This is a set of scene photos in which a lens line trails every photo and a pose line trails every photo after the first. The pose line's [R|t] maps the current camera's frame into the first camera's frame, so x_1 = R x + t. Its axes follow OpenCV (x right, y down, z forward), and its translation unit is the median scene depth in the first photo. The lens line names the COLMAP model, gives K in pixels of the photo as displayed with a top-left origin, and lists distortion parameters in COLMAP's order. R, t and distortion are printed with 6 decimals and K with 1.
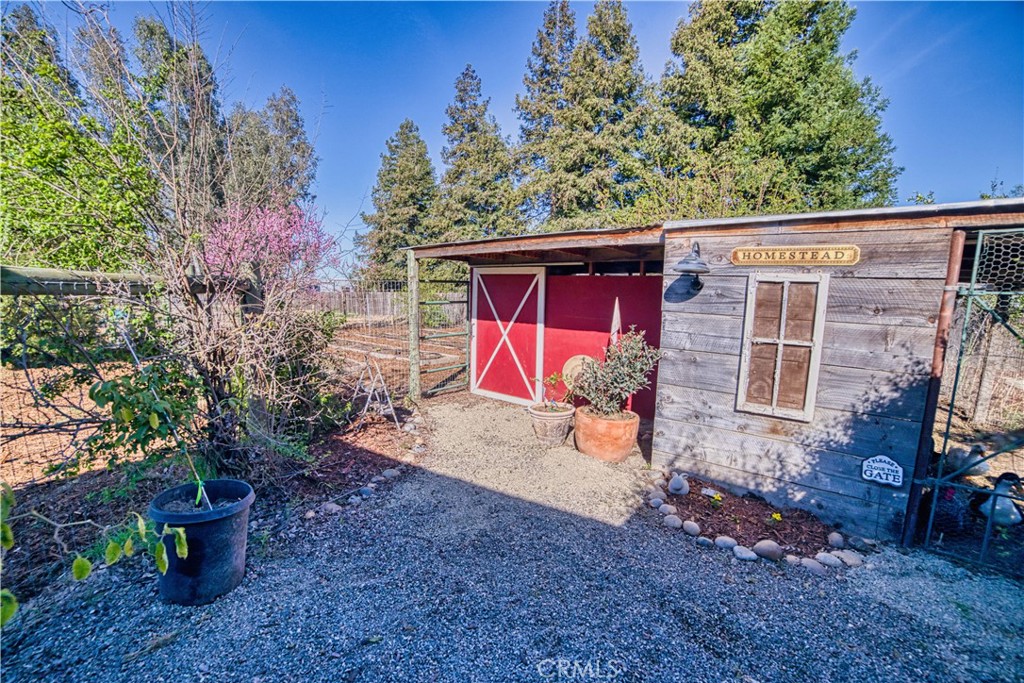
lens RADIAL K [[414.2, 0, 509.4], [0, 414.2, 347.1], [0, 0, 1]] dist [-0.107258, 0.036085]
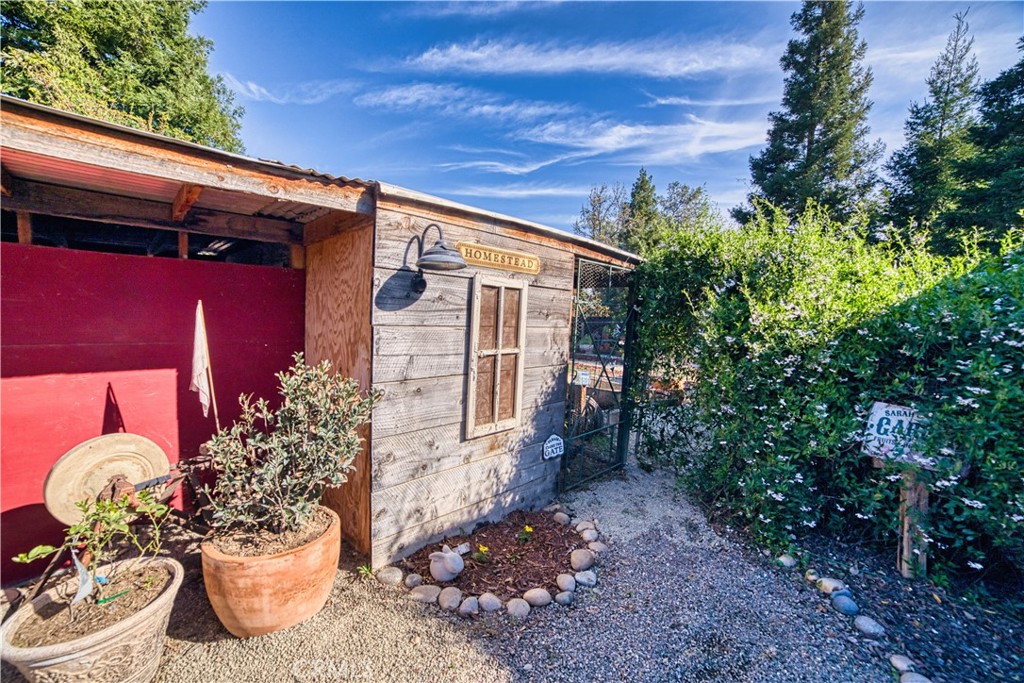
lens RADIAL K [[414.2, 0, 509.4], [0, 414.2, 347.1], [0, 0, 1]] dist [-0.107258, 0.036085]
pose [[0.101084, -0.103958, 0.989431, -0.260885], [0.092239, 0.991221, 0.094723, -0.111378], [-0.990593, 0.081690, 0.109786, 0.855217]]
